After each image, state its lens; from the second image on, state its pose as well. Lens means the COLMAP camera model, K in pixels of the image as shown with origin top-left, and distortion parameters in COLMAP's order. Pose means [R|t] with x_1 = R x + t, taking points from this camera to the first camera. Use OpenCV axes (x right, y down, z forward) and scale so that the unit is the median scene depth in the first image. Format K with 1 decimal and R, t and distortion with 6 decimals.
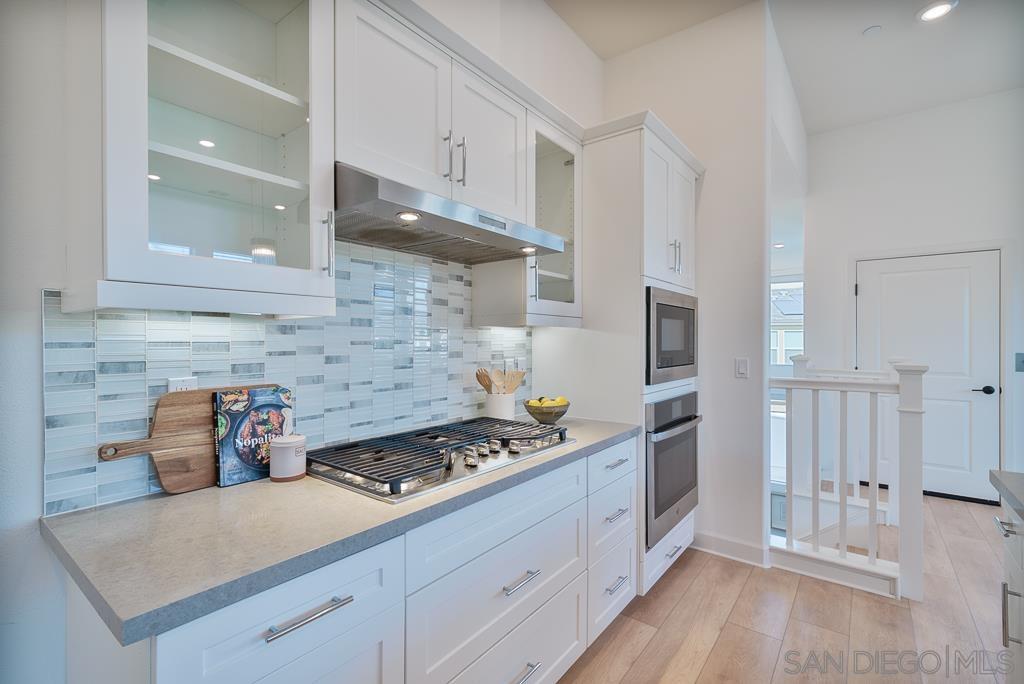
lens RADIAL K [[447.3, 0, 511.7], [0, 447.3, 339.2], [0, 0, 1]] dist [-0.002836, -0.000130]
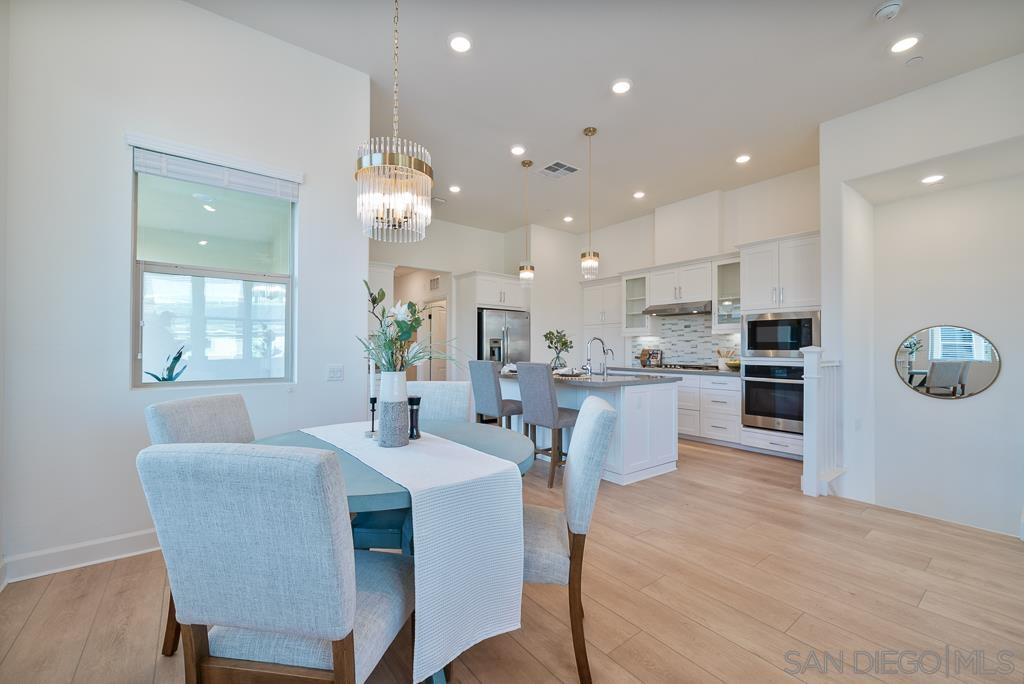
lens RADIAL K [[419.2, 0, 502.3], [0, 419.2, 341.3], [0, 0, 1]] dist [-0.007225, 0.000958]
pose [[-0.270275, -0.021043, -0.962553, 3.829769], [0.001234, 0.999753, -0.022203, 0.099067], [0.962782, -0.007189, -0.270182, 0.510285]]
